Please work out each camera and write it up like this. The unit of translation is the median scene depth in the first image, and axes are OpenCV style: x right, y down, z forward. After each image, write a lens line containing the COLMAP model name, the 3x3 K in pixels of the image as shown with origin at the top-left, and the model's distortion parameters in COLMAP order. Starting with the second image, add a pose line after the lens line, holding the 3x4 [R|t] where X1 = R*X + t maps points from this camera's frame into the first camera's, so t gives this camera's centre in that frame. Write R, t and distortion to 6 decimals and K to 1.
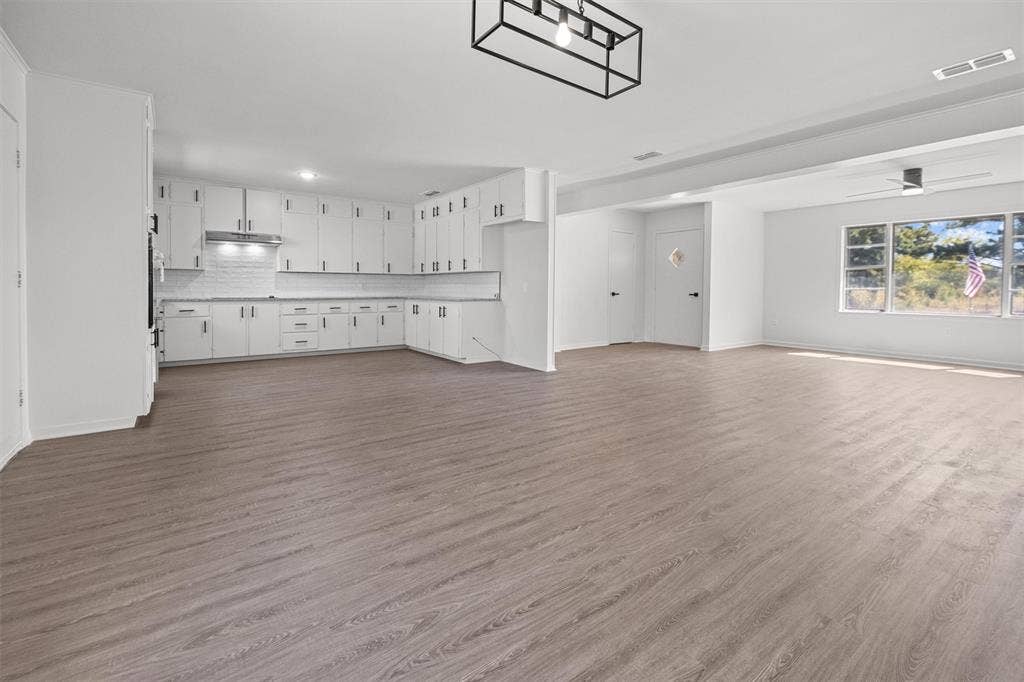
lens RADIAL K [[461.8, 0, 502.8], [0, 461.8, 294.4], [0, 0, 1]] dist [-0.002308, -0.000384]
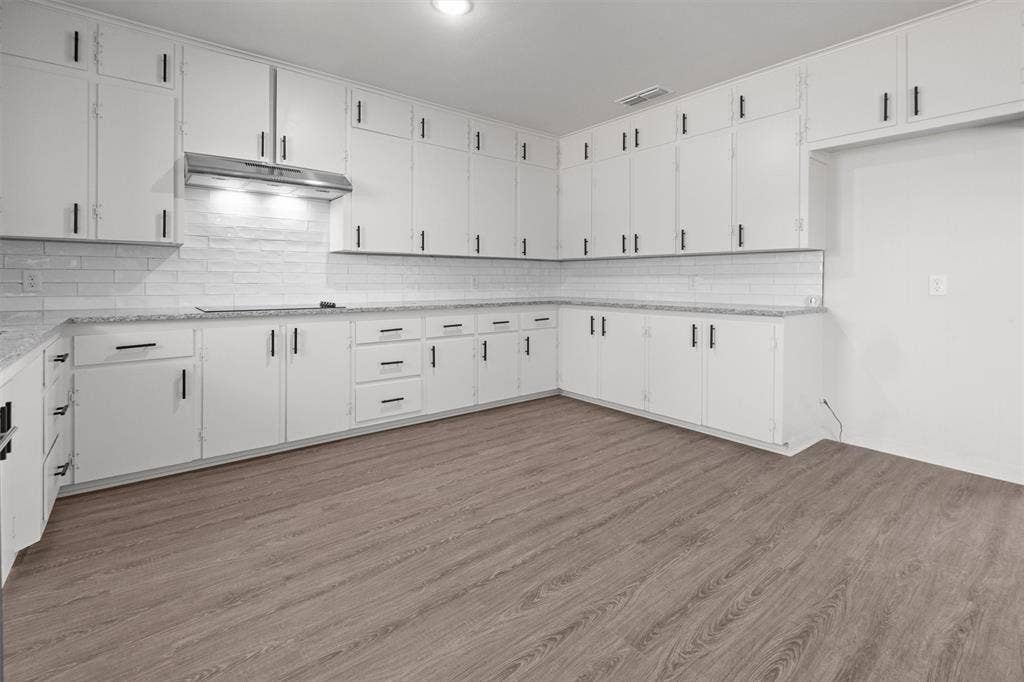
lens RADIAL K [[461.8, 0, 496.6], [0, 461.8, 279.4], [0, 0, 1]] dist [-0.002308, -0.000384]
pose [[0.998829, -0.001126, 0.048357, -0.356714], [0.001924, 0.999863, -0.016442, -0.012096], [-0.048332, 0.016516, 0.998695, 0.530722]]
